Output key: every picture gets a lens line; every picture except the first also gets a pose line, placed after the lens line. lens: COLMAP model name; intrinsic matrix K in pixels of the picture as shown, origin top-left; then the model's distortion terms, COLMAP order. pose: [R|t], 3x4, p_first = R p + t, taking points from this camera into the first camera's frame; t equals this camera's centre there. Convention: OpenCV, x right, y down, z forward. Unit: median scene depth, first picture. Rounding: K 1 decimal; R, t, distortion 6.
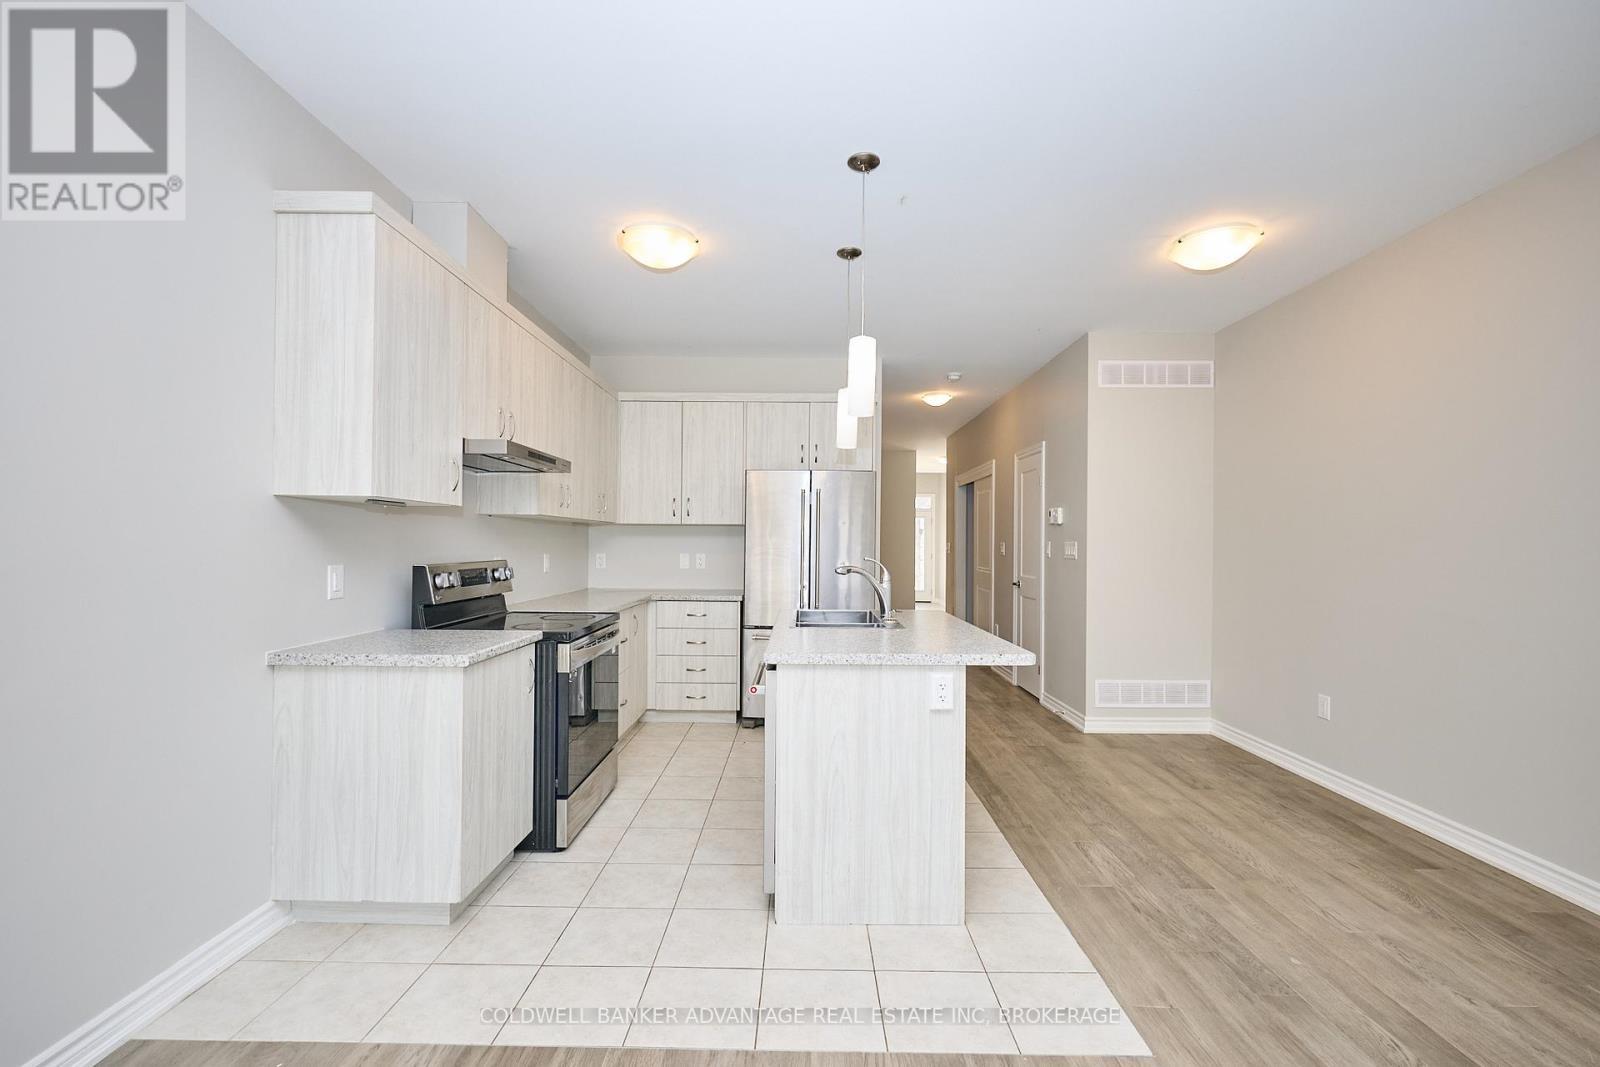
lens RADIAL K [[678.0, 0, 797.4], [0, 678.0, 543.2], [0, 0, 1]] dist [0.002799, -0.000402]
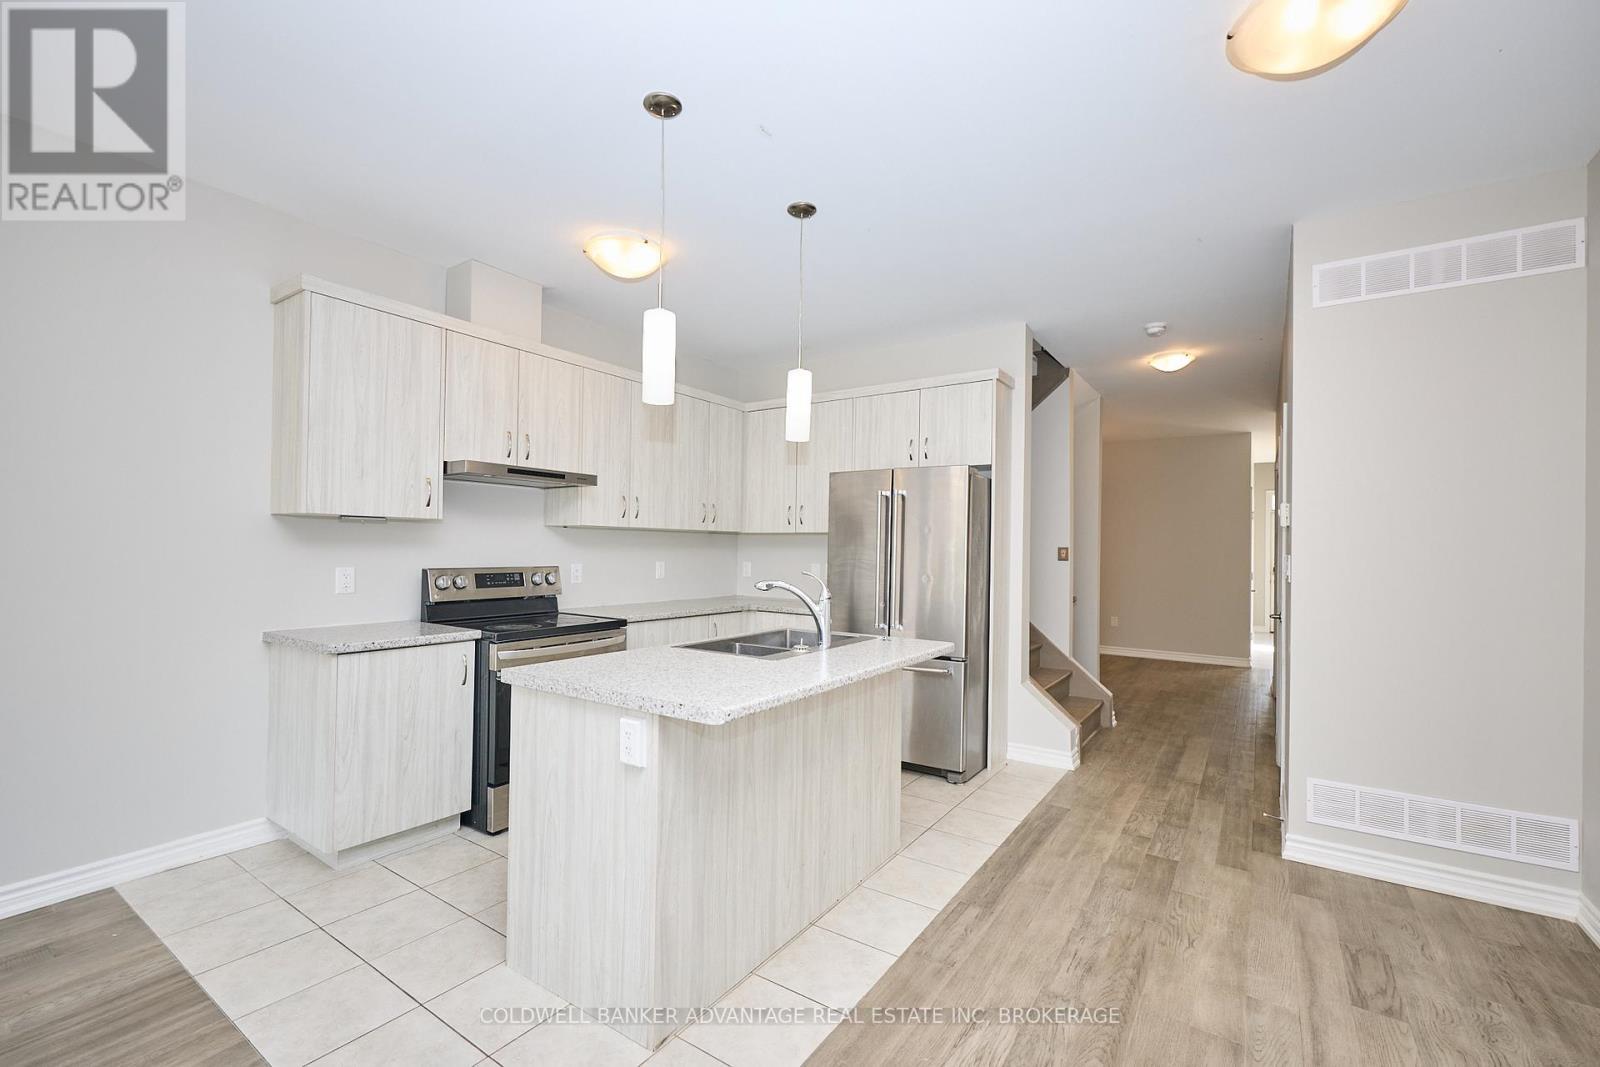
lens RADIAL K [[678.0, 0, 797.4], [0, 678.0, 543.2], [0, 0, 1]] dist [0.002799, -0.000402]
pose [[0.830255, 0.000025, -0.557384, 0.551735], [-0.007786, 0.999903, -0.011553, -0.003335], [0.557330, 0.013932, 0.830174, 0.303409]]
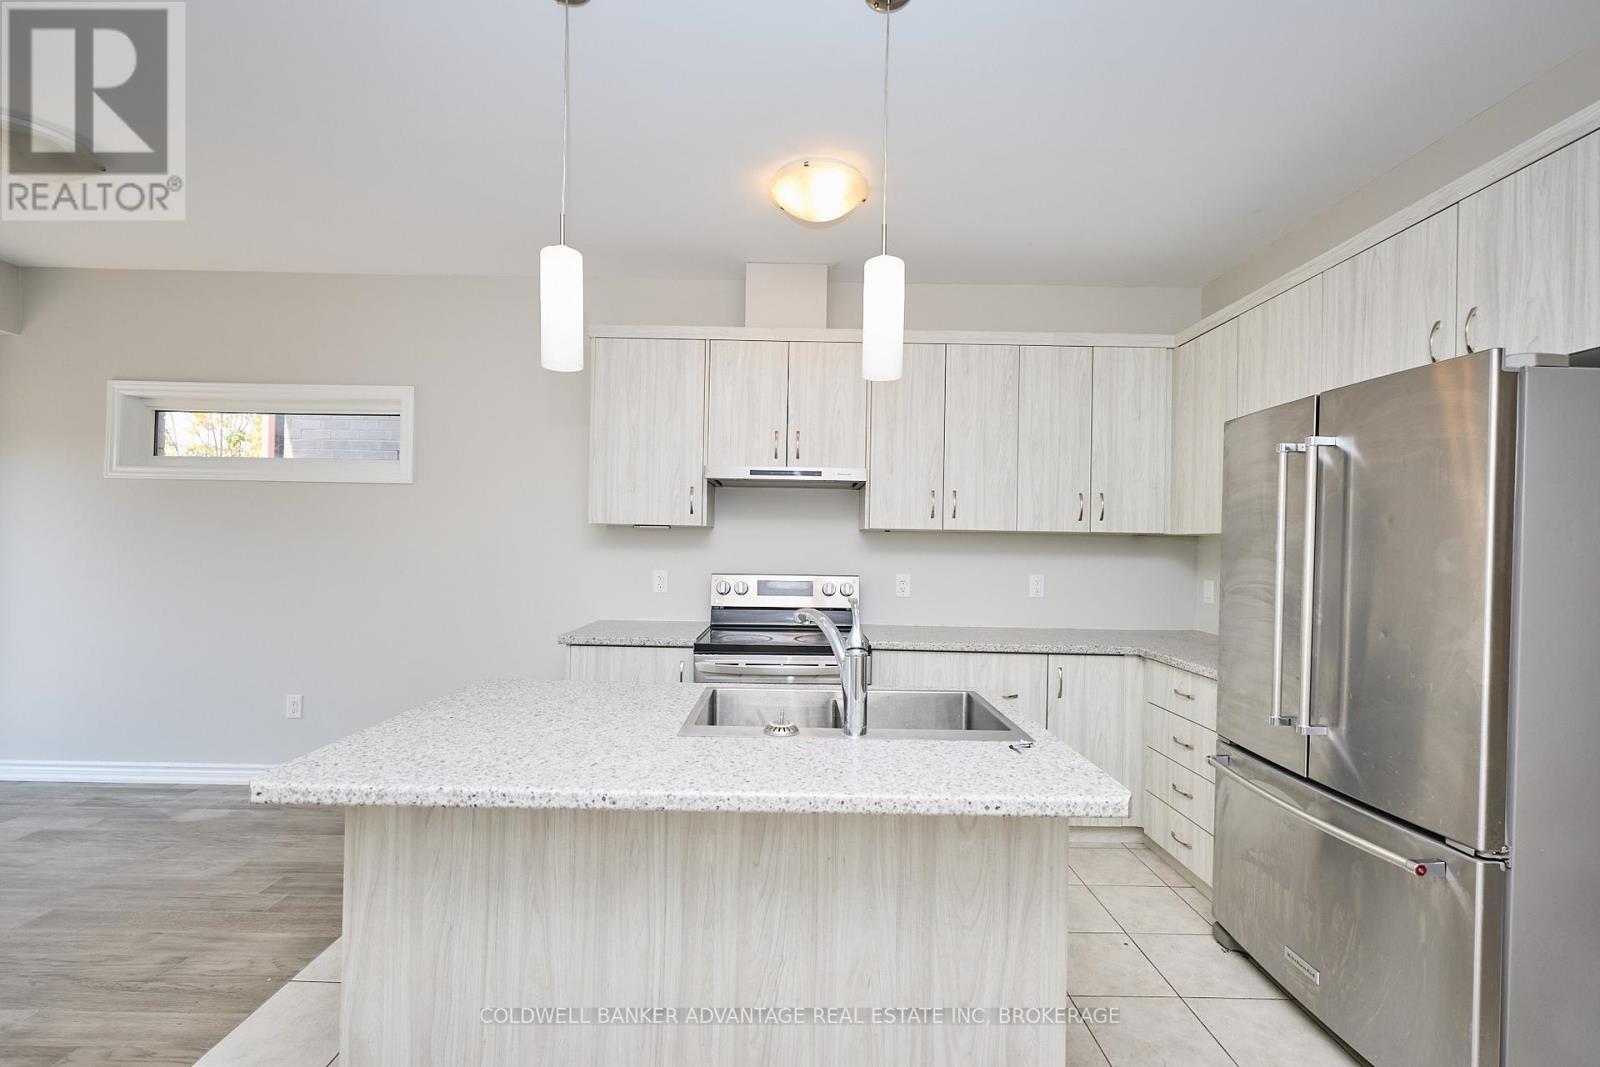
lens RADIAL K [[678.0, 0, 797.4], [0, 678.0, 543.2], [0, 0, 1]] dist [0.002799, -0.000402]
pose [[0.010003, -0.010951, -0.999890, 0.581888], [-0.016262, 0.999806, -0.011113, -0.010588], [0.999818, 0.016372, 0.009823, 0.950049]]
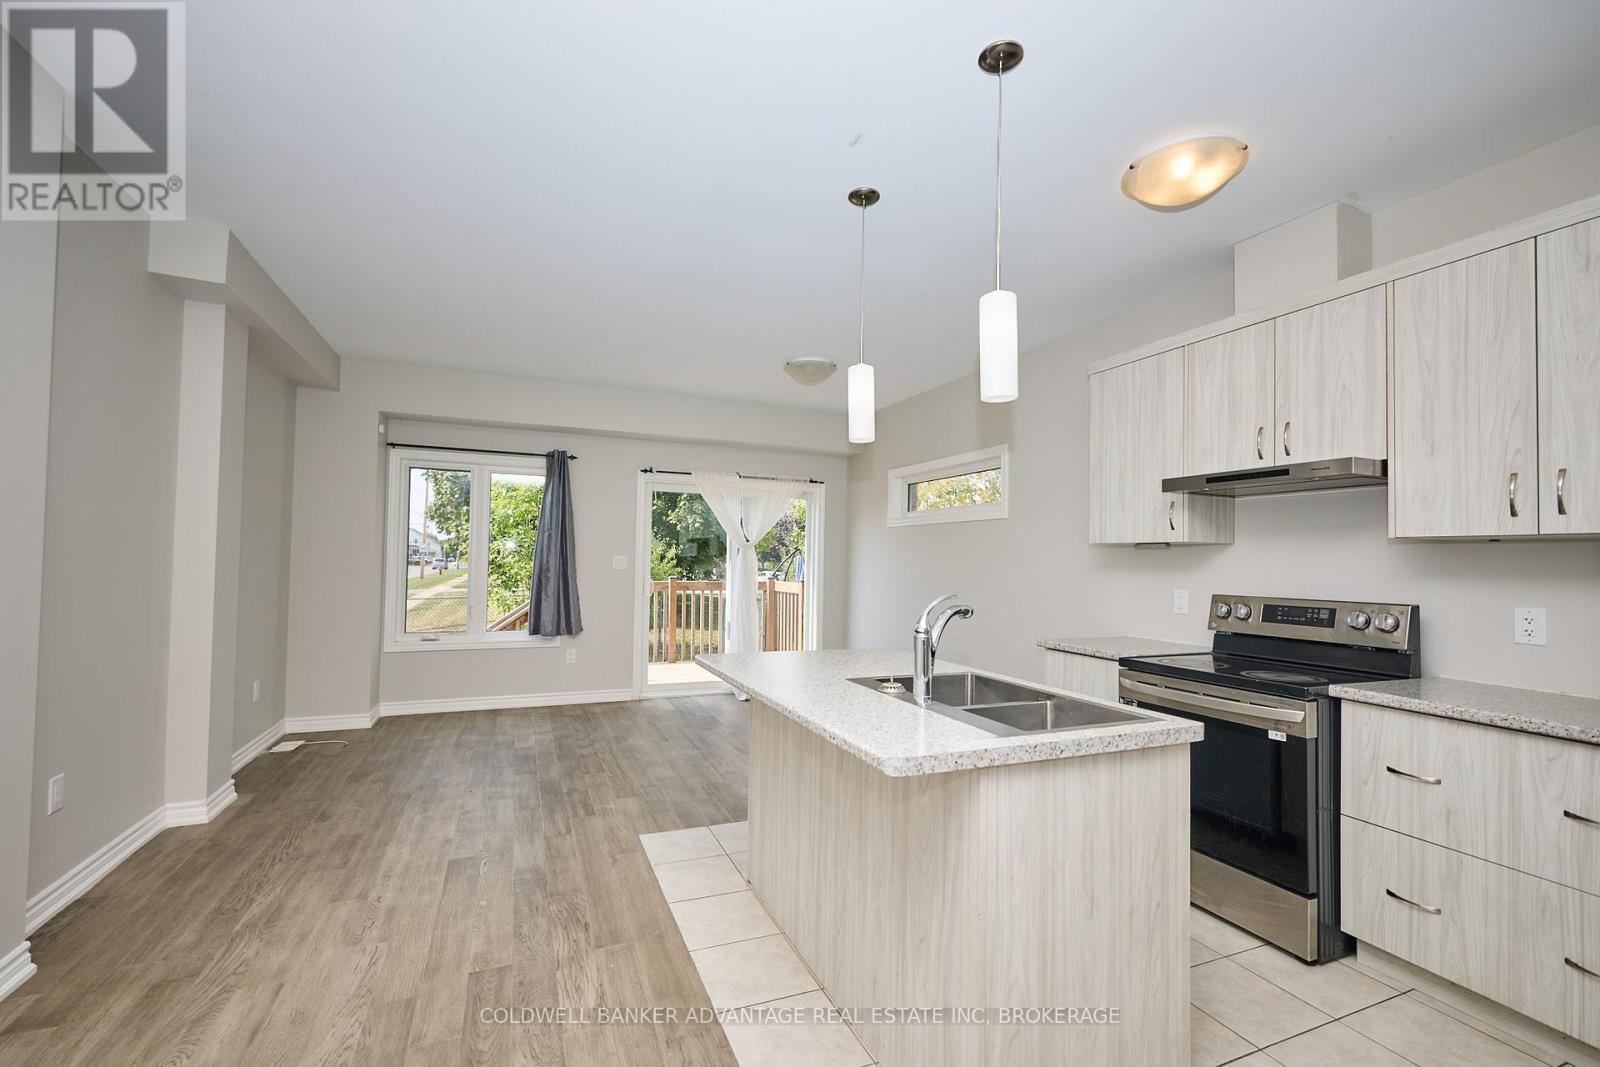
lens RADIAL K [[678.0, 0, 797.4], [0, 678.0, 543.2], [0, 0, 1]] dist [0.002799, -0.000402]
pose [[-0.918188, -0.033115, -0.394759, 0.450085], [-0.023890, 0.999315, -0.028264, -0.003753], [0.395424, -0.016521, -0.918350, 1.470749]]
